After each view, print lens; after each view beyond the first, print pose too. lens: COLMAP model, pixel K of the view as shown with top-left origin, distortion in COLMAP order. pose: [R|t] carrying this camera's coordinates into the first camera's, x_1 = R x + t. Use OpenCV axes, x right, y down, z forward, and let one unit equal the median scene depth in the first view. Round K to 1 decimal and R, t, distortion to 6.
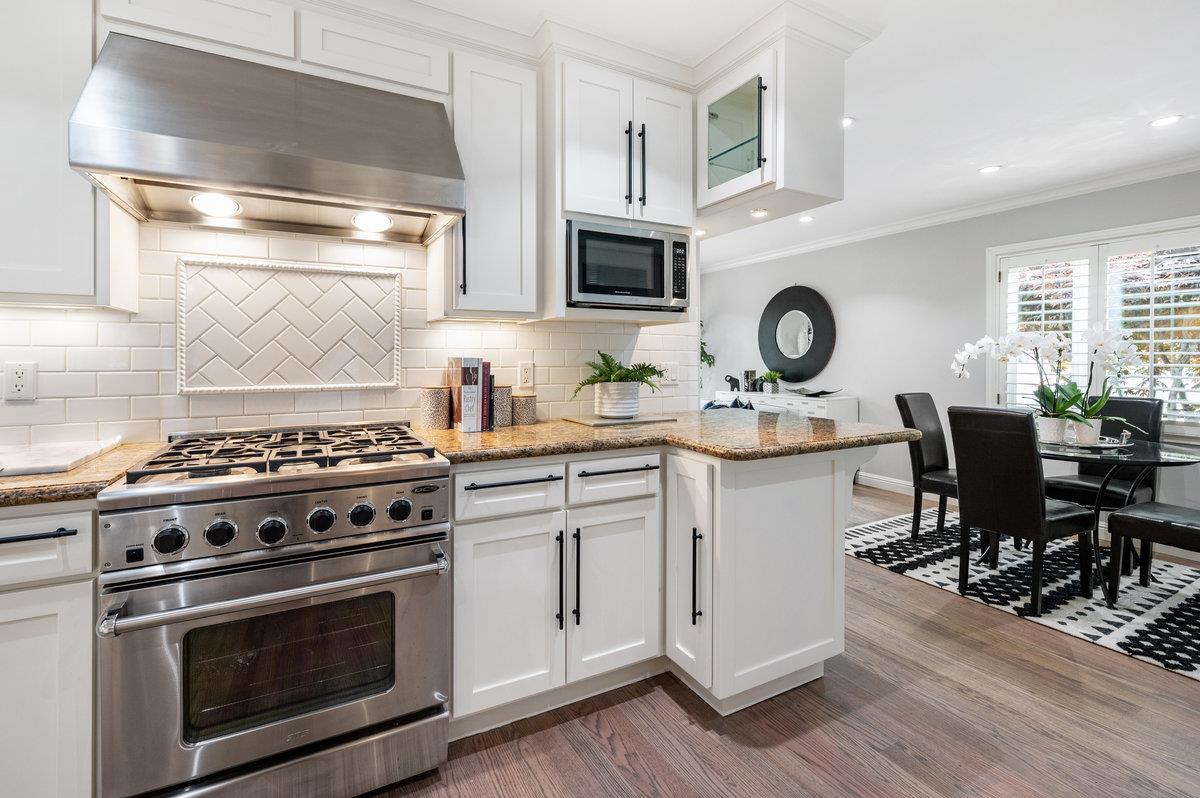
lens RADIAL K [[543.1, 0, 597.3], [0, 543.1, 354.2], [0, 0, 1]] dist [-0.001604, -0.000122]
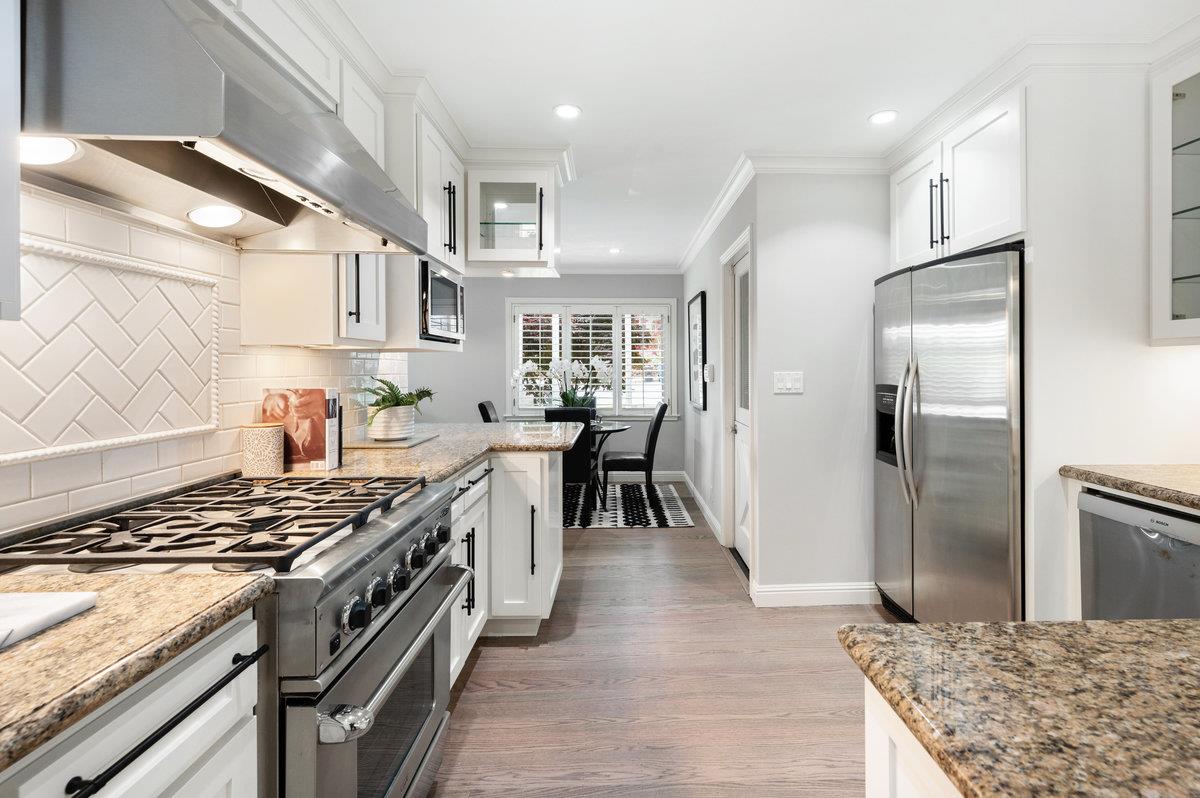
lens RADIAL K [[543.1, 0, 626.1], [0, 543.1, 365.0], [0, 0, 1]] dist [-0.001604, -0.000122]
pose [[0.447572, 0.002082, 0.894246, -0.819296], [-0.002228, 0.999997, -0.001213, -0.032729], [-0.894245, -0.001450, 0.447575, 0.139372]]
